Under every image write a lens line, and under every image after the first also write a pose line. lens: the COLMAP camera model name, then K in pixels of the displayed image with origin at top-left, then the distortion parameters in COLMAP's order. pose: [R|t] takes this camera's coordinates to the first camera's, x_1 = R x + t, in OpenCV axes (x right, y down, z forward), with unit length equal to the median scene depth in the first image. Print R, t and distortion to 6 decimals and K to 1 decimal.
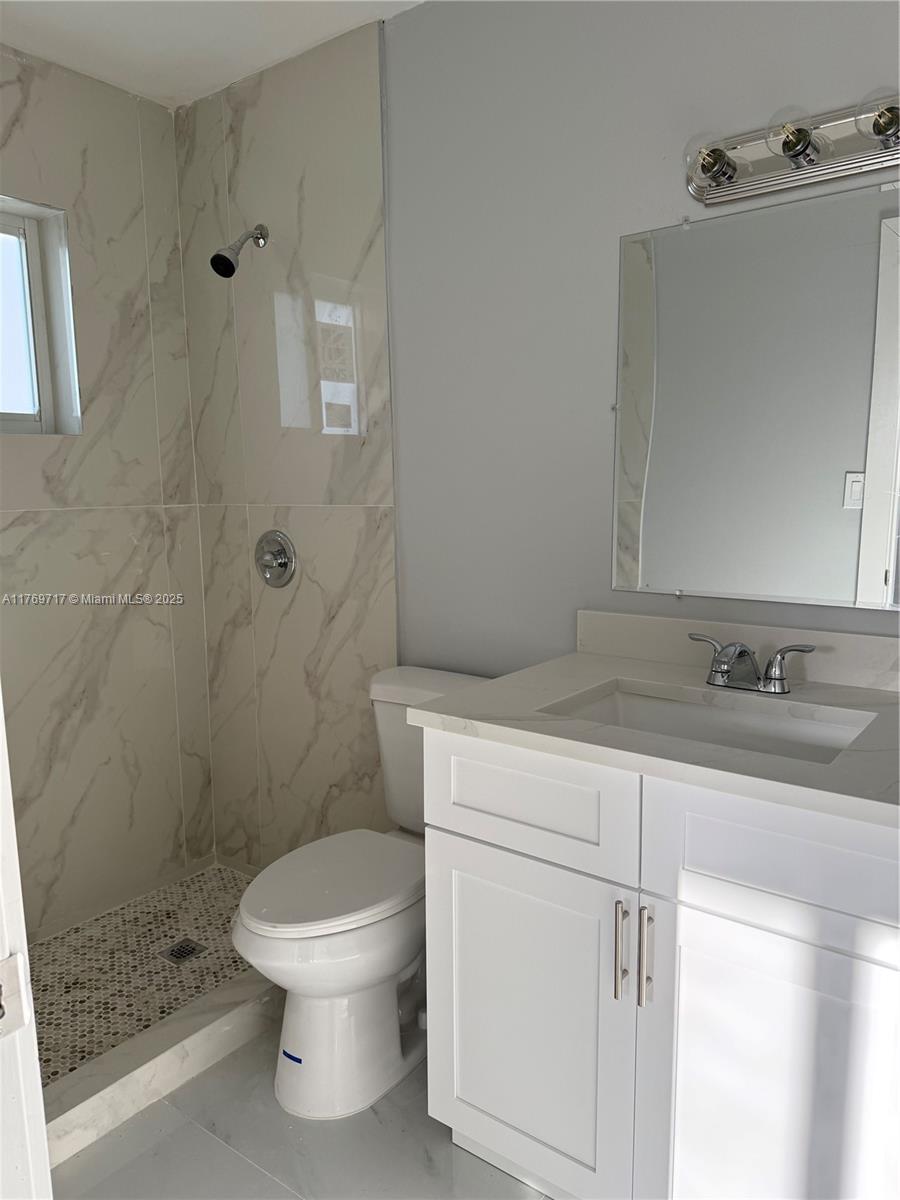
lens RADIAL K [[858.4, 0, 455.9], [0, 858.4, 597.2], [0, 0, 1]] dist [0.096130, -0.098574]
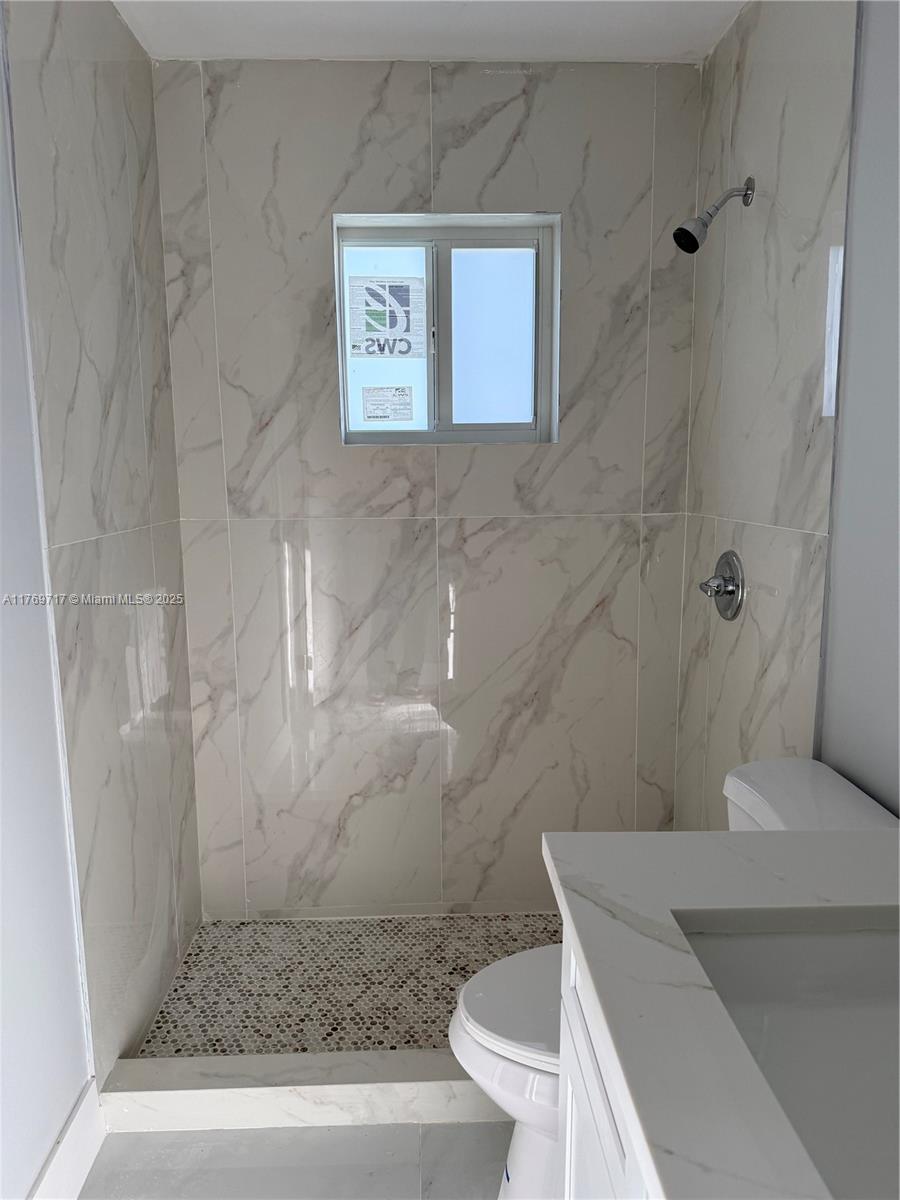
lens RADIAL K [[858.4, 0, 447.9], [0, 858.4, 595.1], [0, 0, 1]] dist [0.096130, -0.098574]
pose [[0.624074, 0.131435, -0.770231, 0.274596], [-0.101555, 0.991033, 0.086829, -0.084608], [0.774737, 0.024033, 0.631827, 0.278627]]
